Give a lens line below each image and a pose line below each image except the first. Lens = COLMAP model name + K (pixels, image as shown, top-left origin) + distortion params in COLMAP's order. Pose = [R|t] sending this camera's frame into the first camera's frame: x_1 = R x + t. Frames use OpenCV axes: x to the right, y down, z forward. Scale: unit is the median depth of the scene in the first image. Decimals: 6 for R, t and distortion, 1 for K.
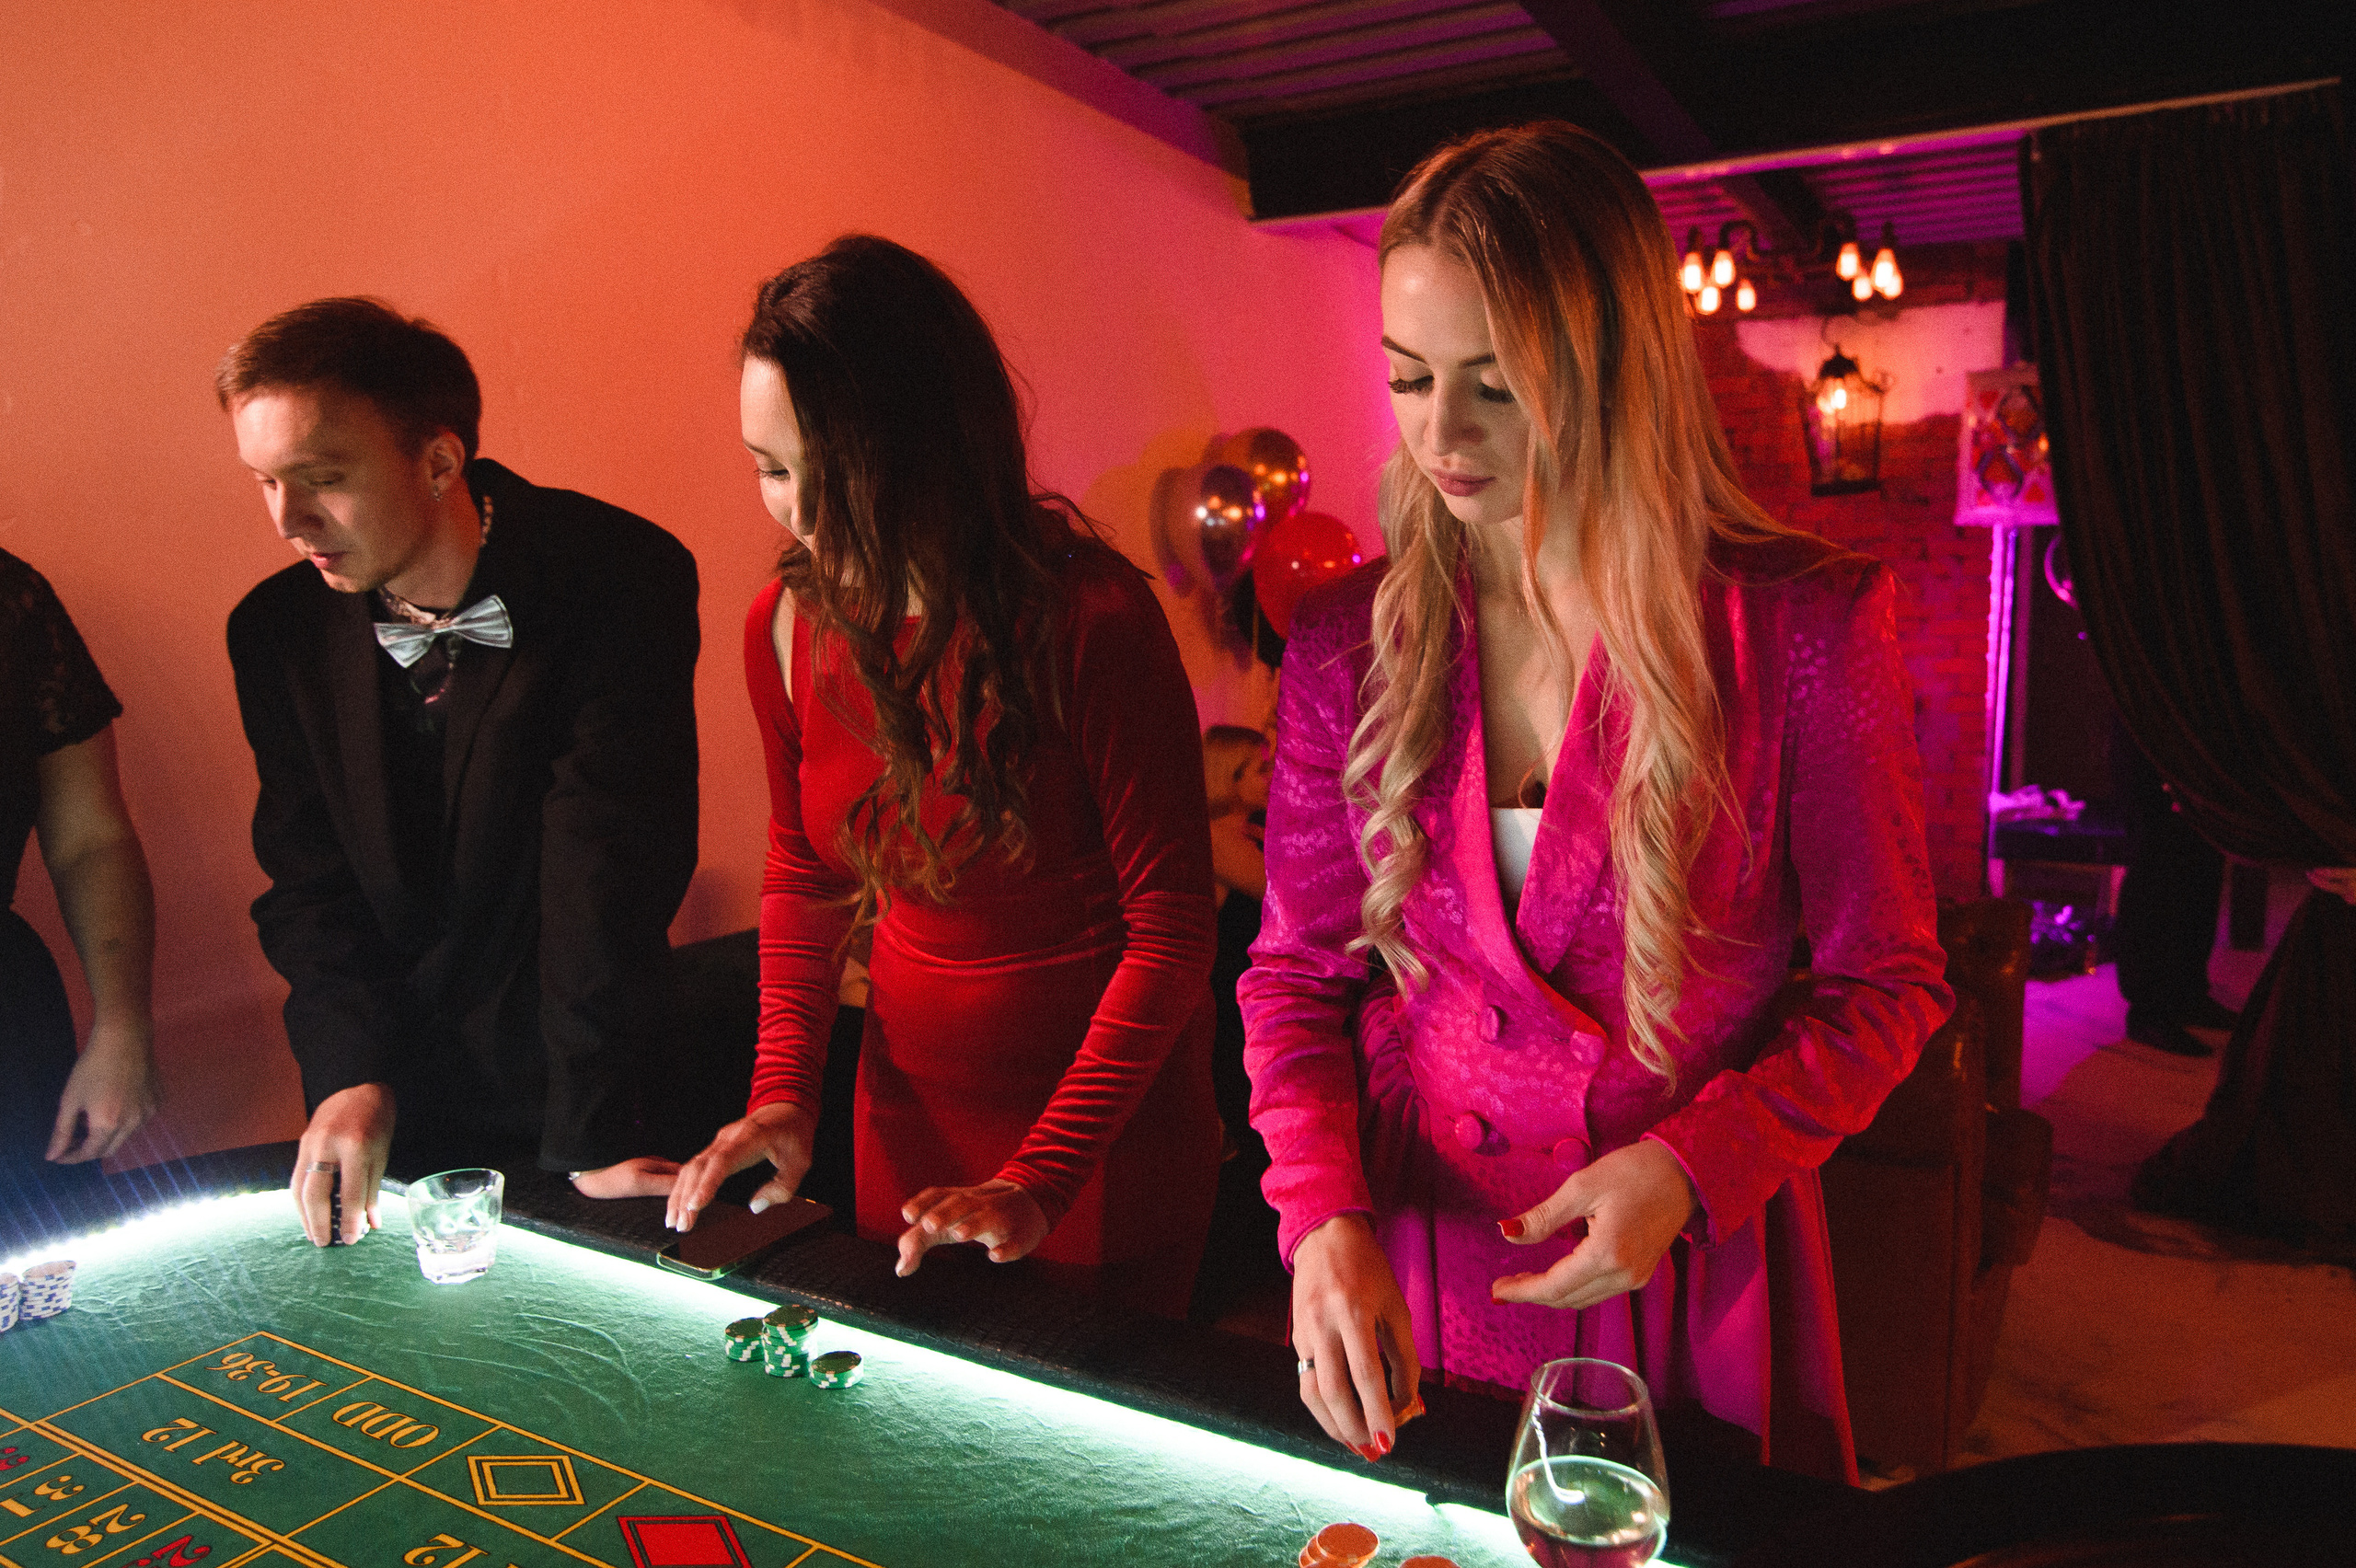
lens RADIAL K [[1578.8, 0, 1178.0], [0, 1578.8, 784.0], [0, 0, 1]] dist [0.004229, 0.000678]
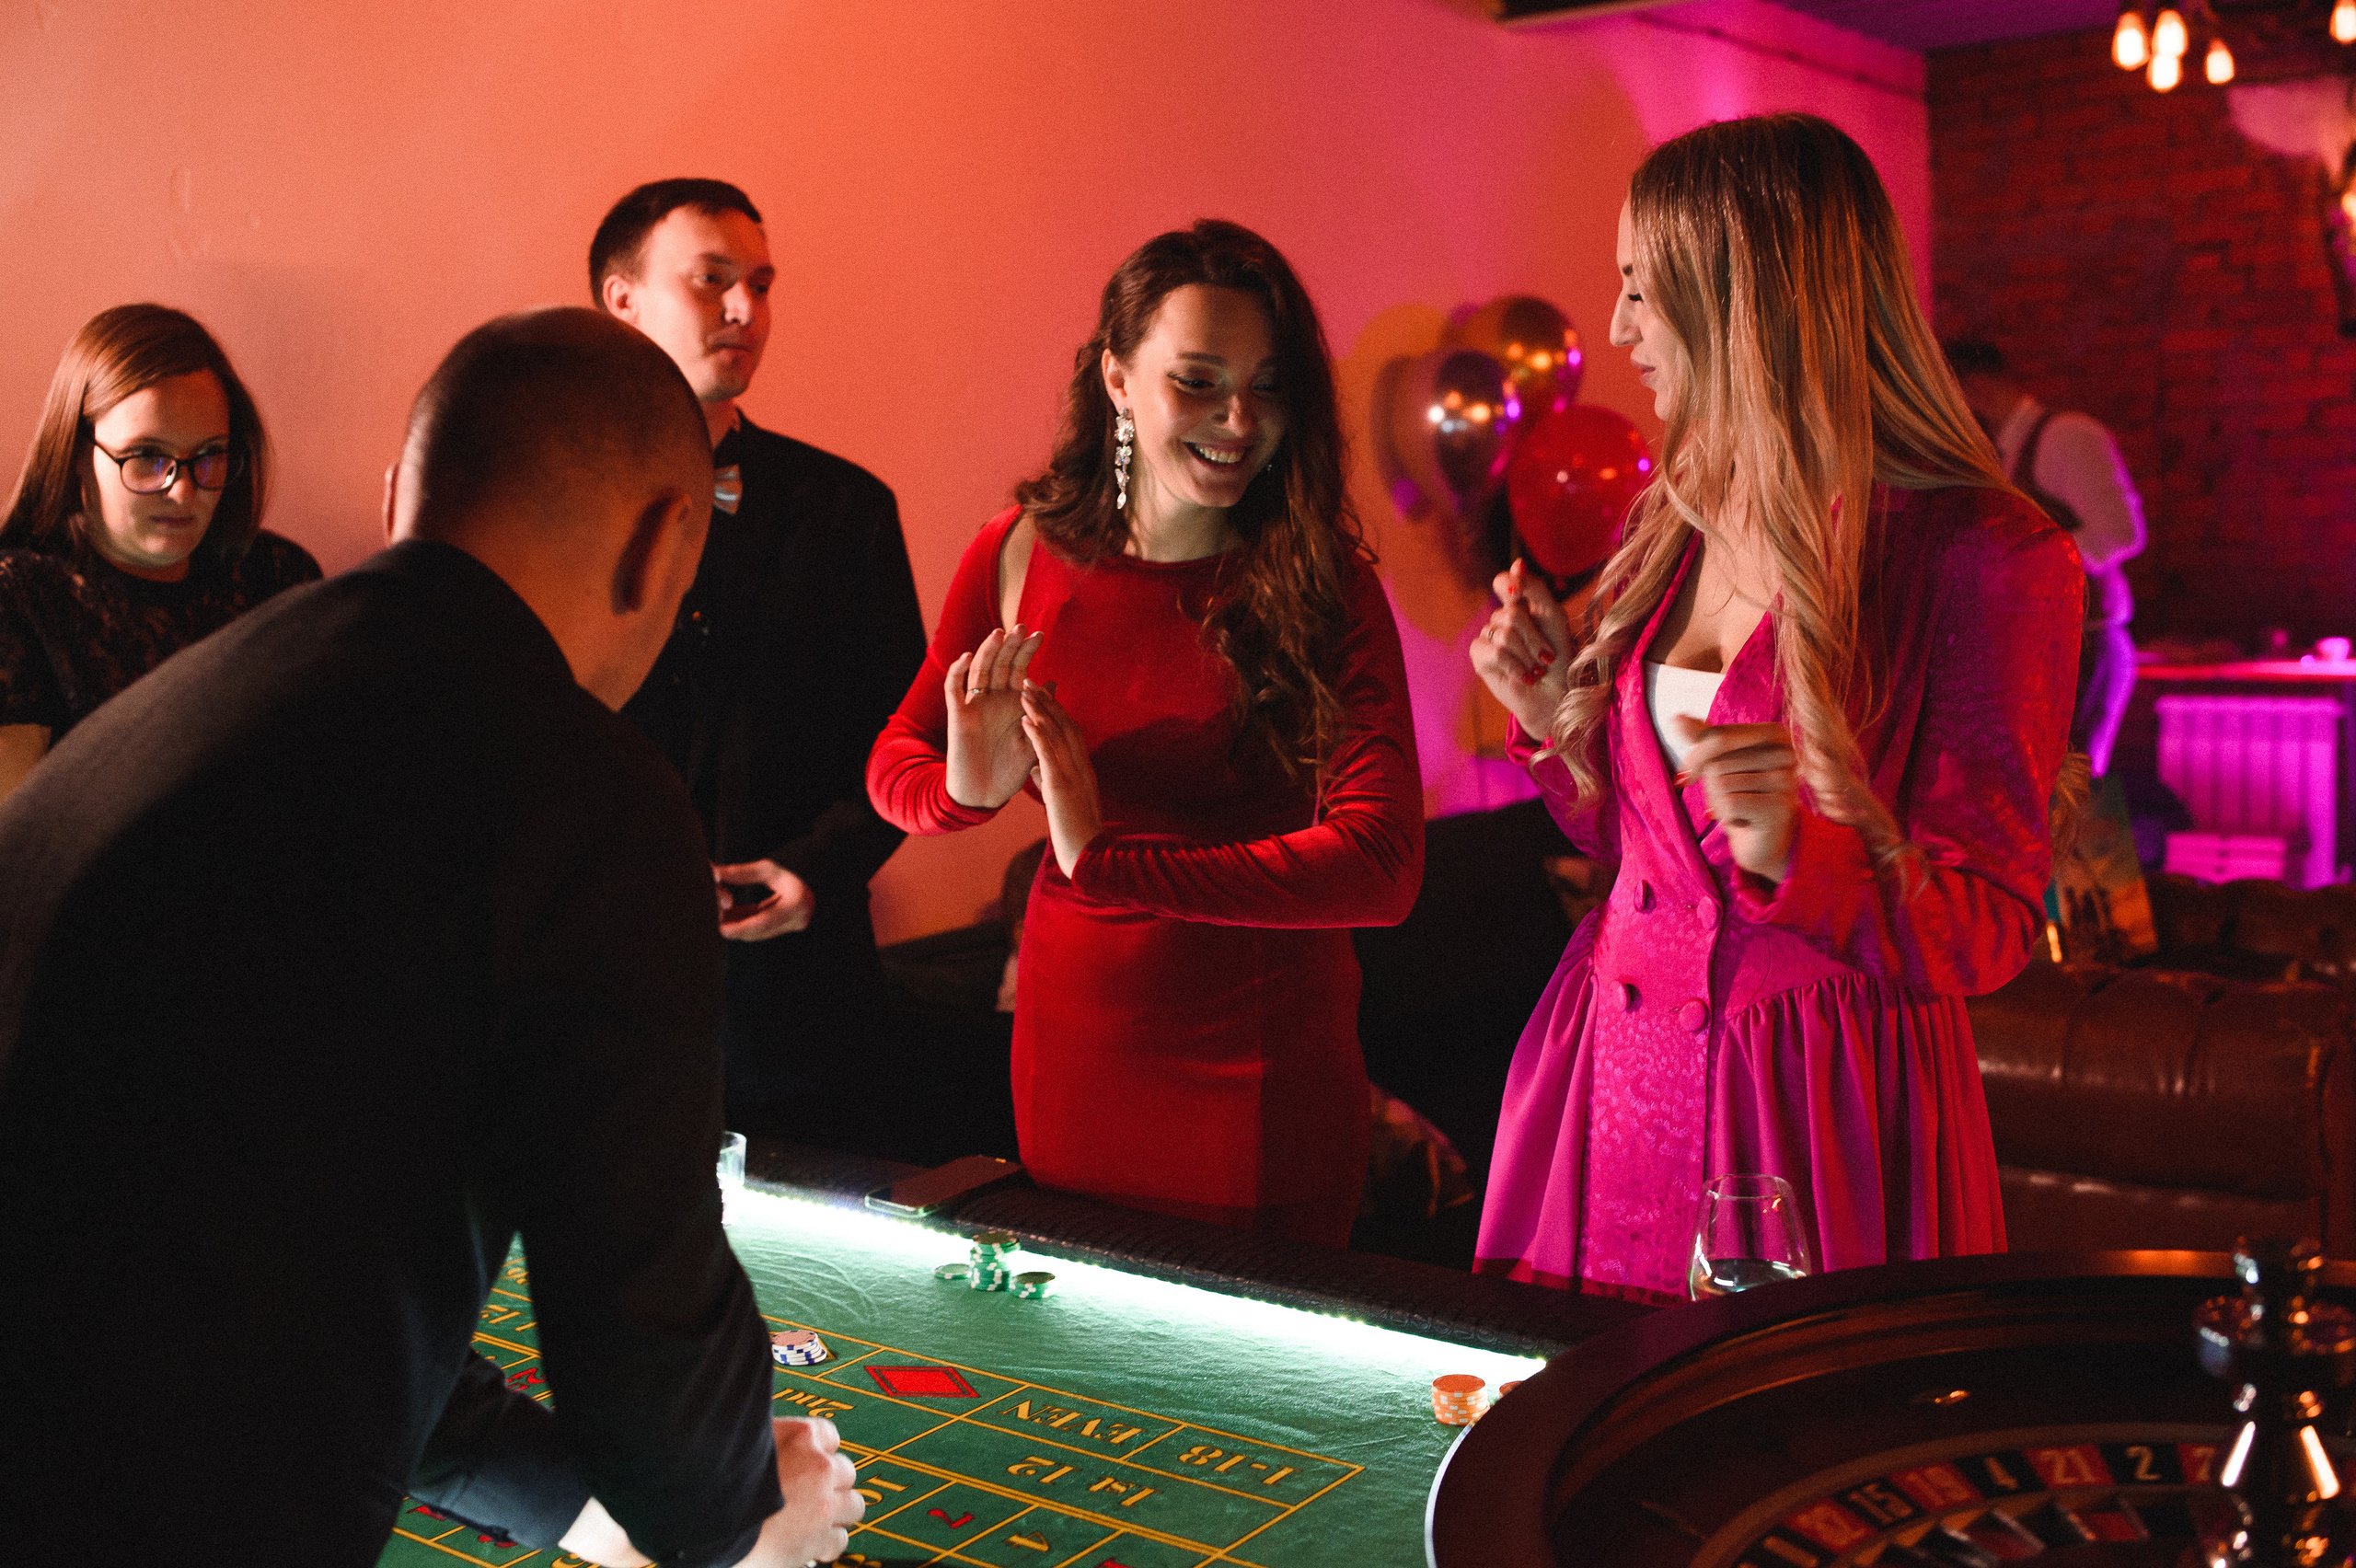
lens RADIAL K [[2406.9, 0, 1178.0], [0, 2406.9, 784.0], [0, 0, 1]] dist [-0.006157, -0.009638]
pose [[0.992747, -0.021350, -0.118315, 0.024397], [0.021552, 0.999768, 0.000429, 0.005139], [0.118278, -0.002975, 0.992976, -0.176398]]
